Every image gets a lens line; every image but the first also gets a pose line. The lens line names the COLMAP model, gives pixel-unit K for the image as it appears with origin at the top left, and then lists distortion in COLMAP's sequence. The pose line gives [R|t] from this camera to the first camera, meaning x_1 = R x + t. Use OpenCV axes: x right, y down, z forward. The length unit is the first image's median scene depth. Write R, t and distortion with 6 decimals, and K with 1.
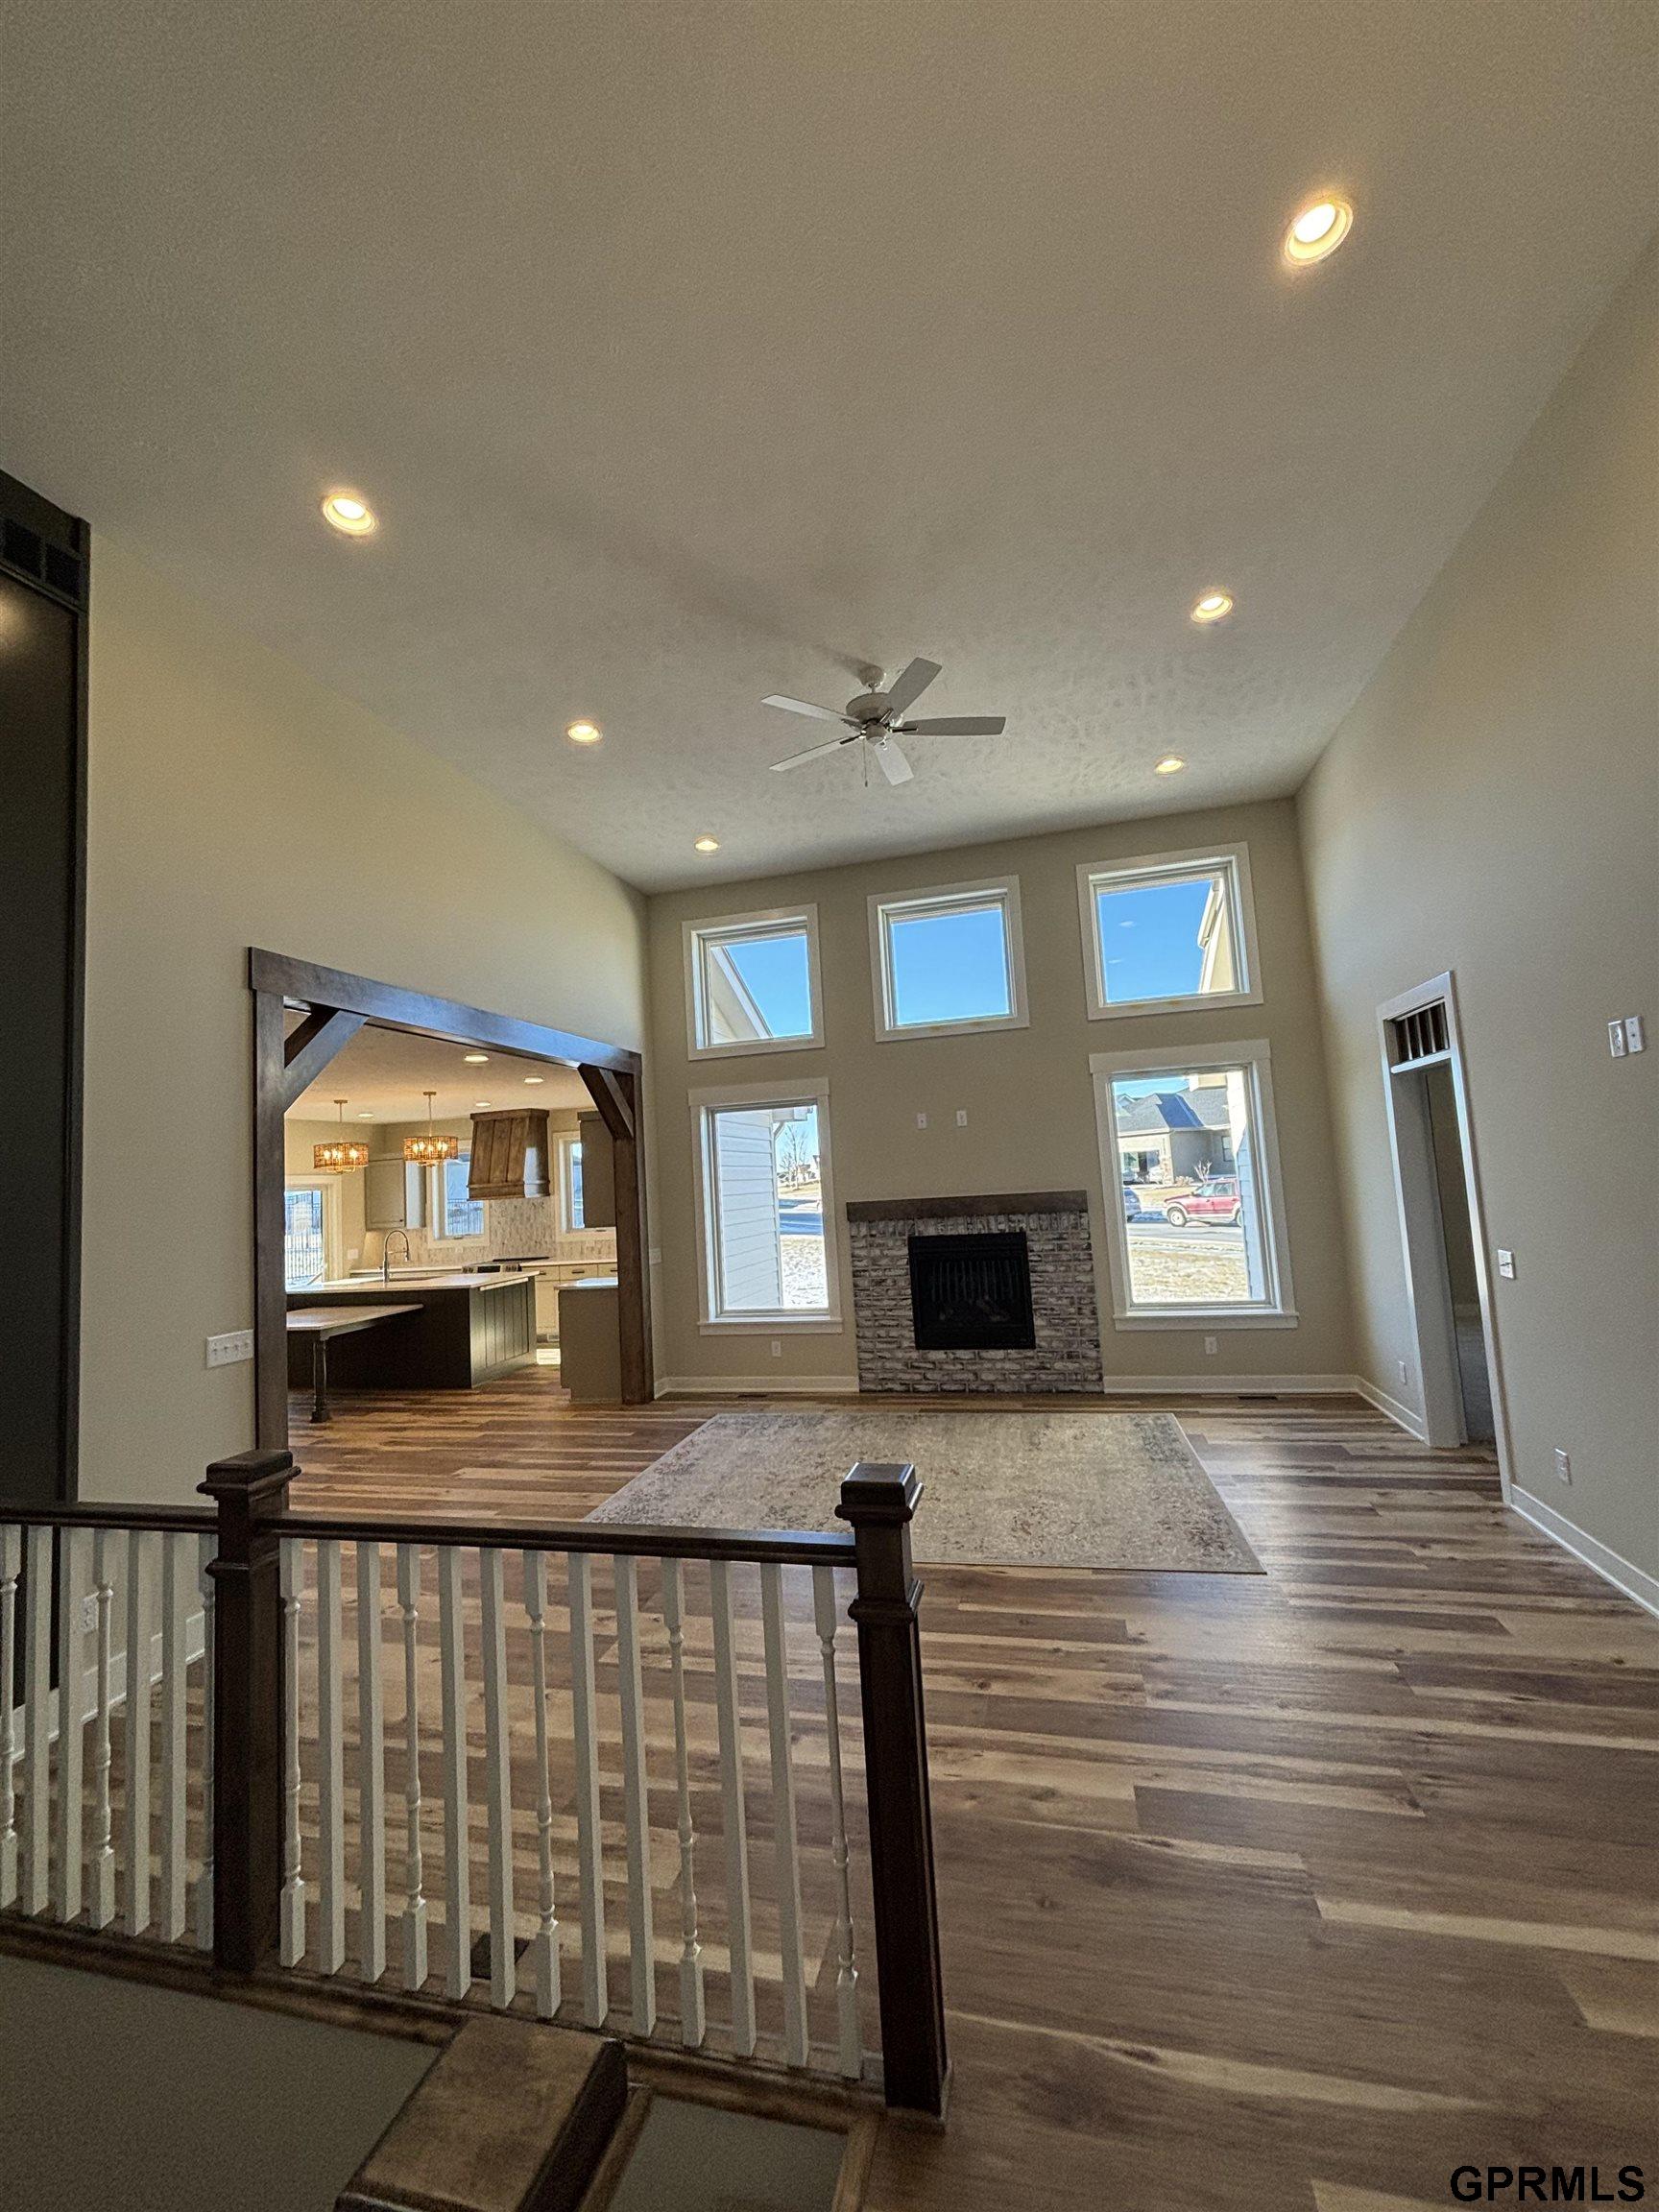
lens RADIAL K [[892.7, 0, 818.4], [0, 892.7, 1101.7], [0, 0, 1]] dist [0.006700, -0.001526]
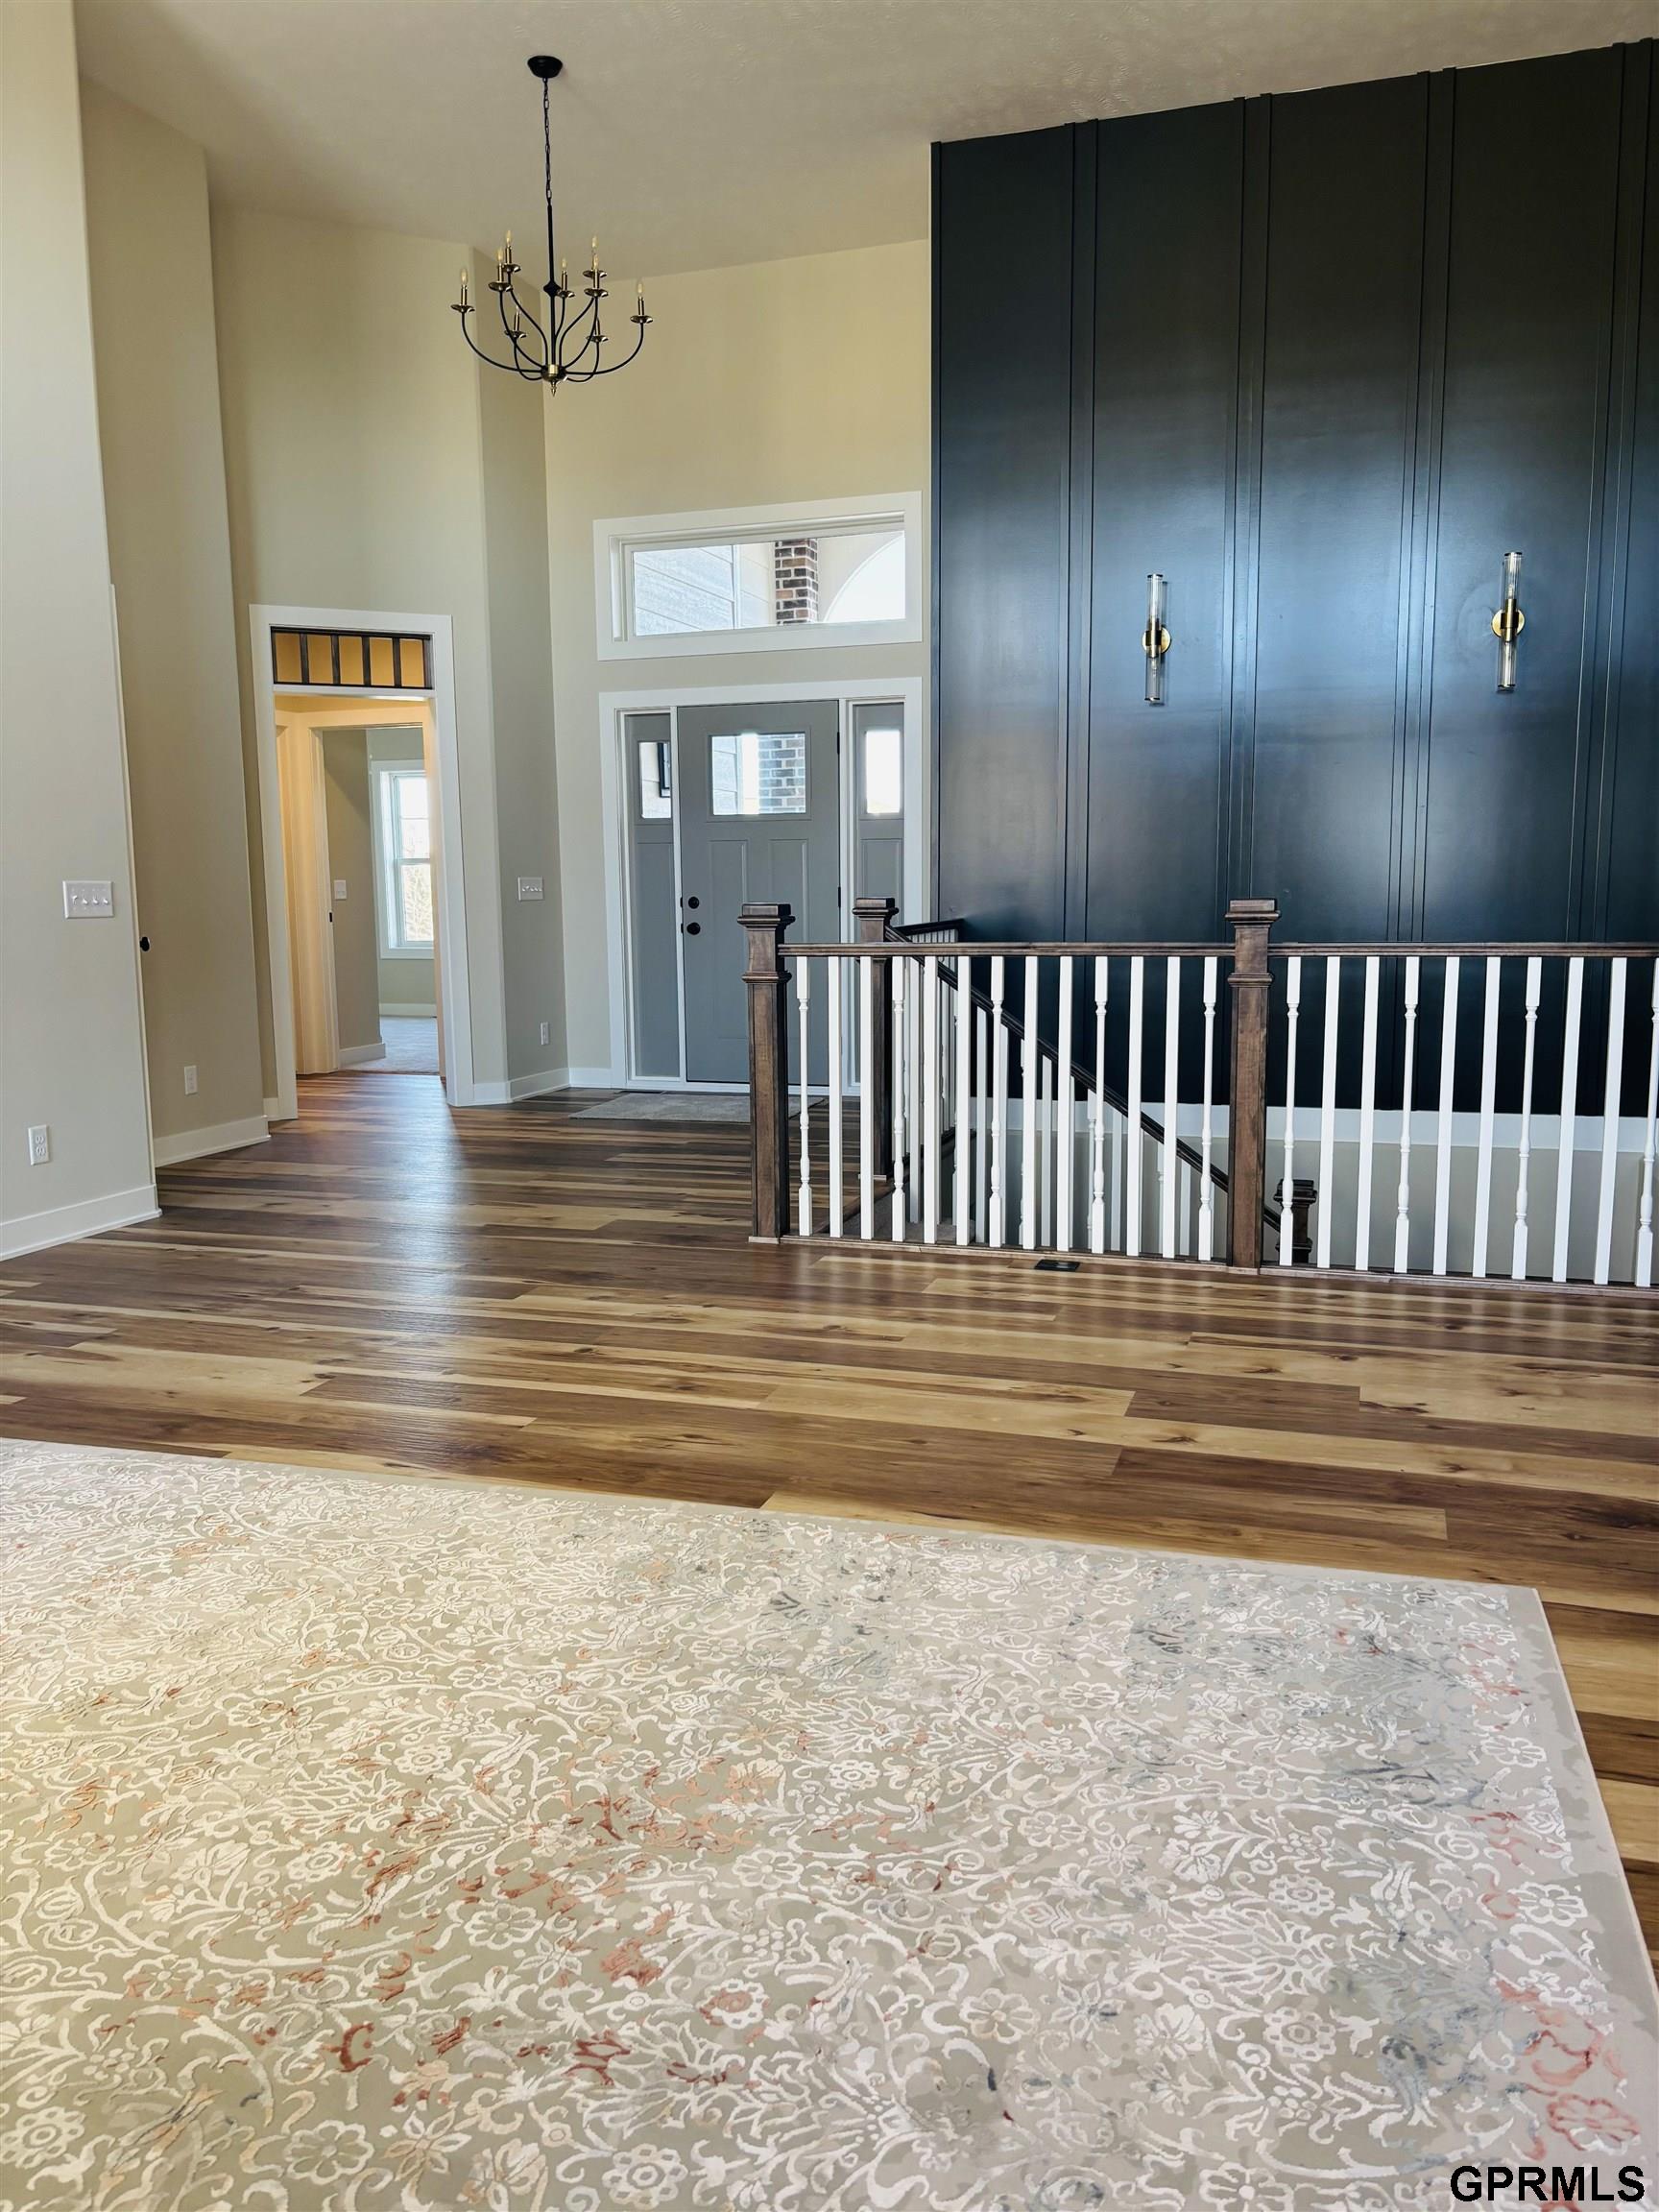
lens RADIAL K [[1673.4, 0, 819.9], [0, 1673.4, 1118.5], [0, 0, 1]] dist [0.009299, -0.022313]
pose [[-0.995530, 0.059375, 0.073445, -0.080686], [0.062852, 0.996964, 0.045966, 0.240287], [-0.070493, 0.050377, -0.996239, 1.445097]]
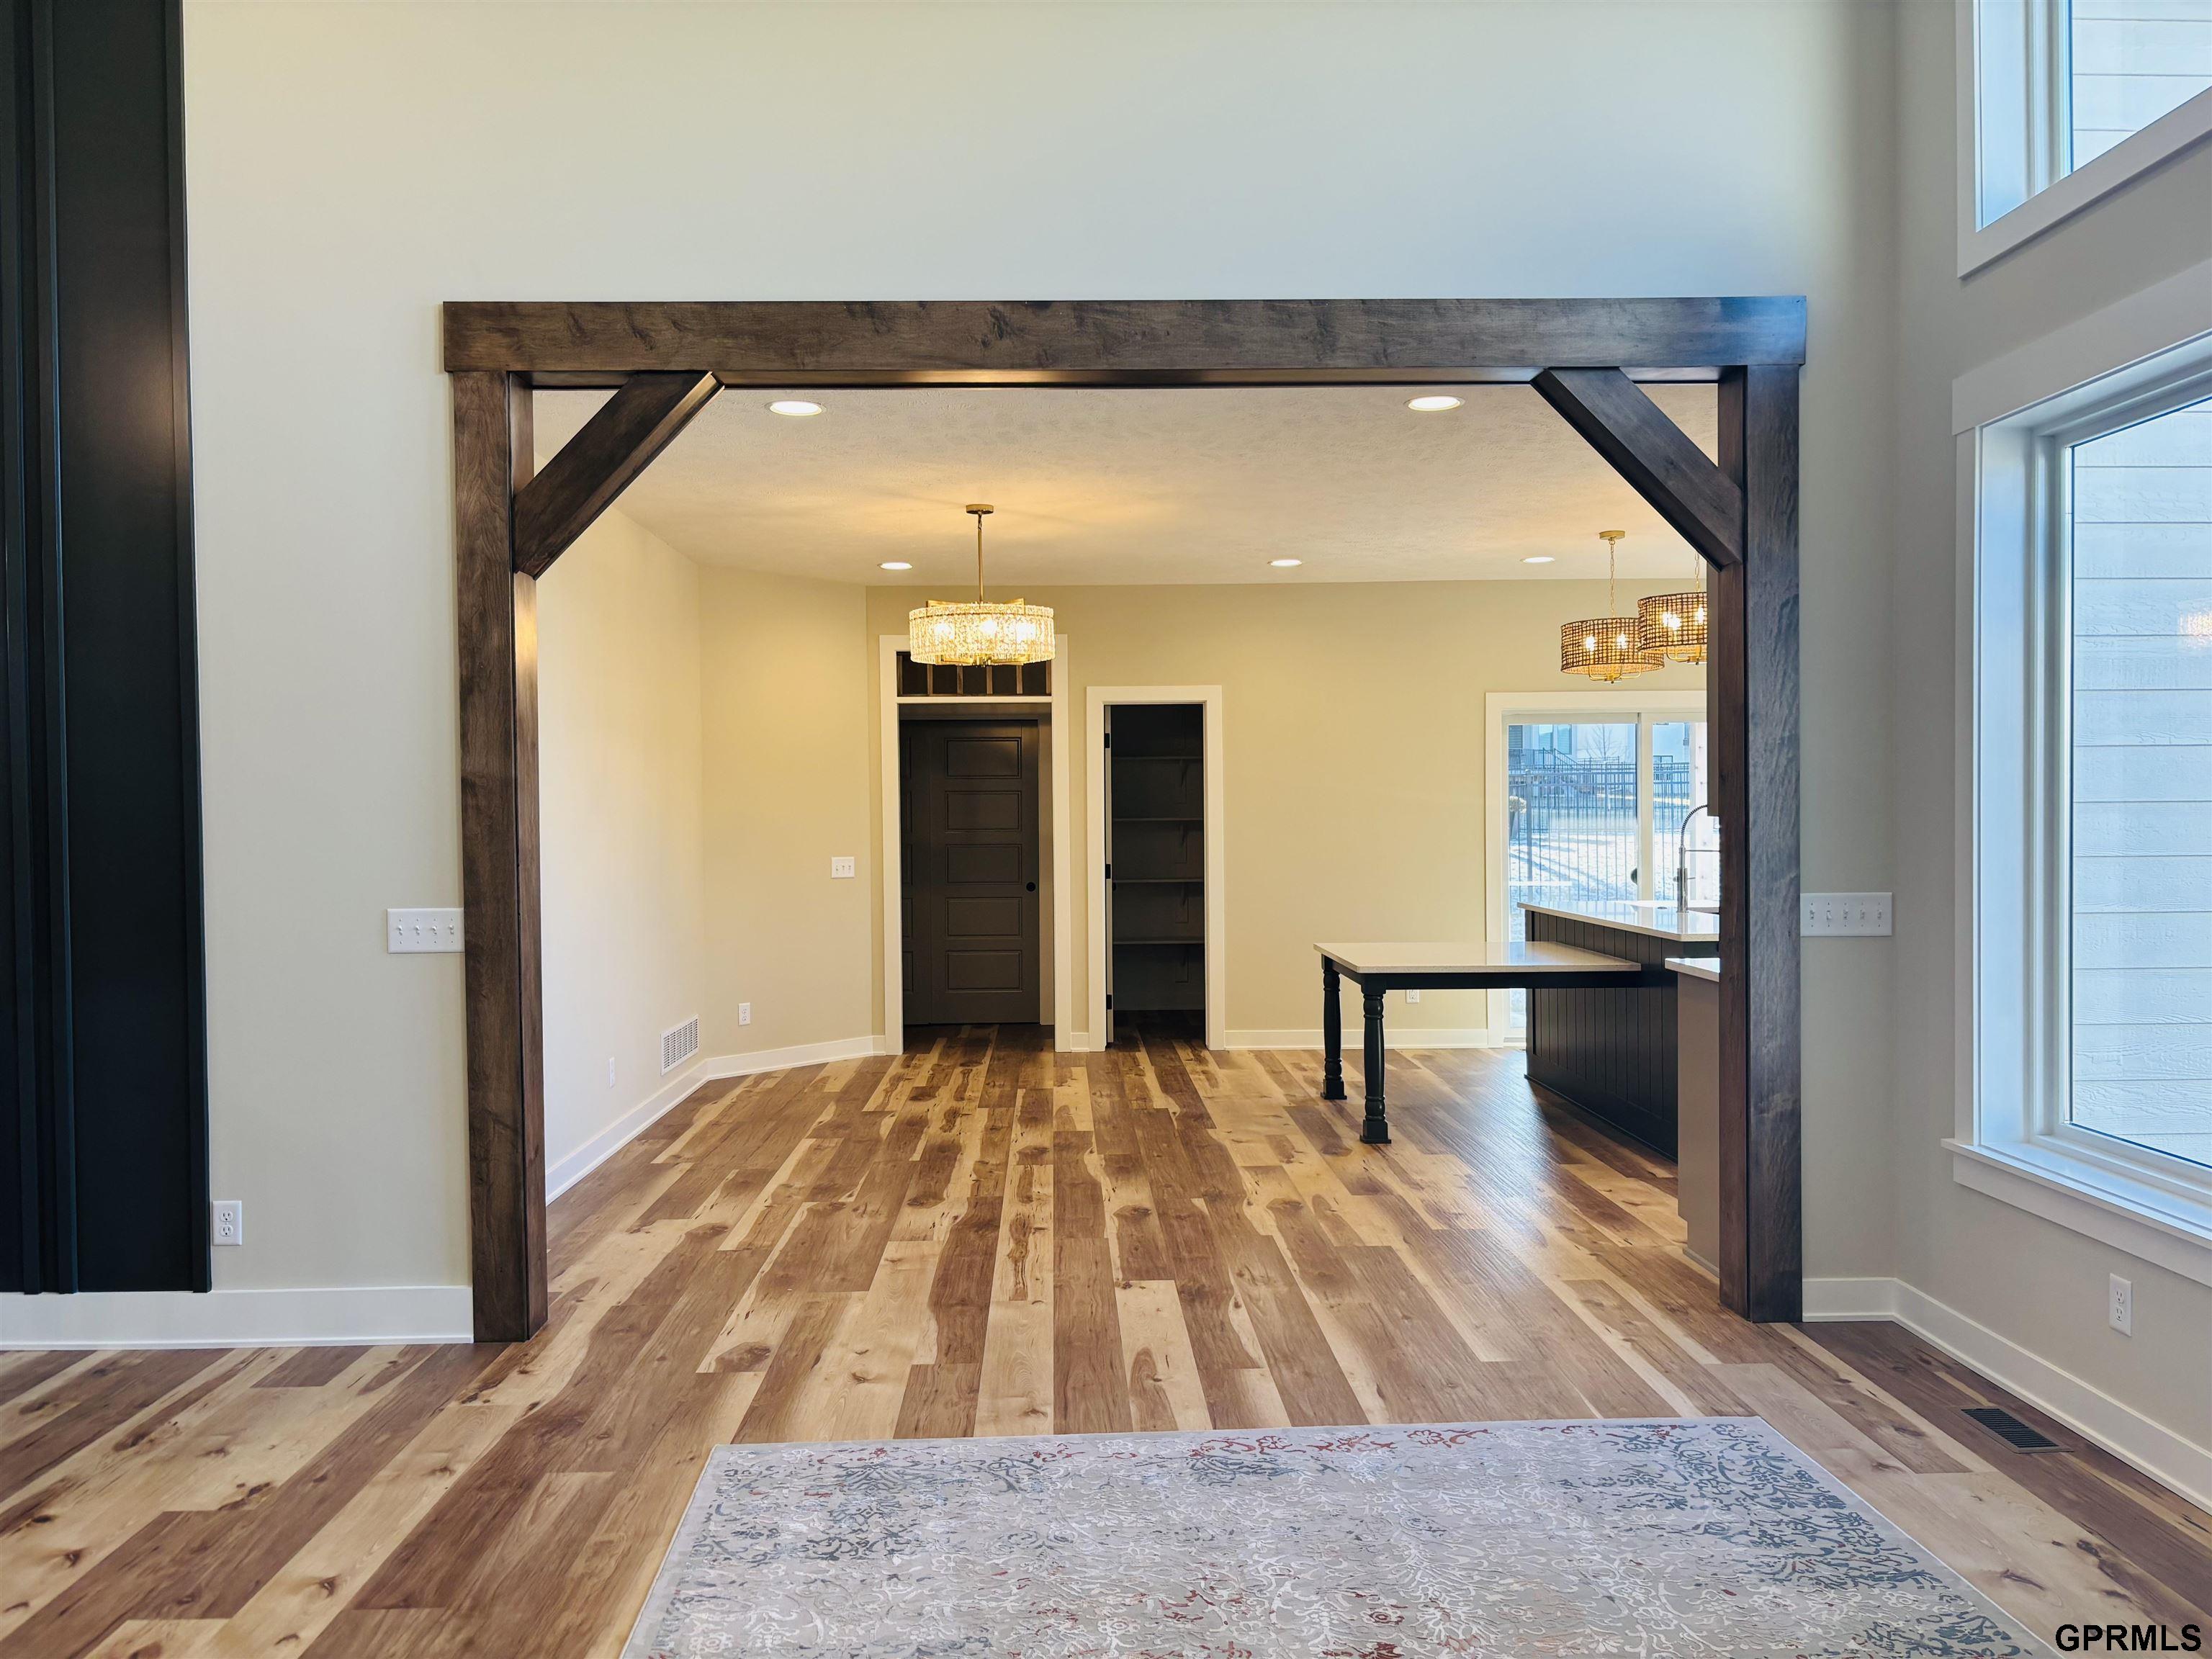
lens RADIAL K [[1673.4, 0, 1106.3], [0, 1673.4, 852.8], [0, 0, 1]] dist [0.009299, -0.022313]
pose [[0.283337, 0.083091, -0.955414, 0.510215], [0.081499, 0.990550, 0.110316, 0.091569], [0.955551, -0.109122, 0.273887, 0.867929]]
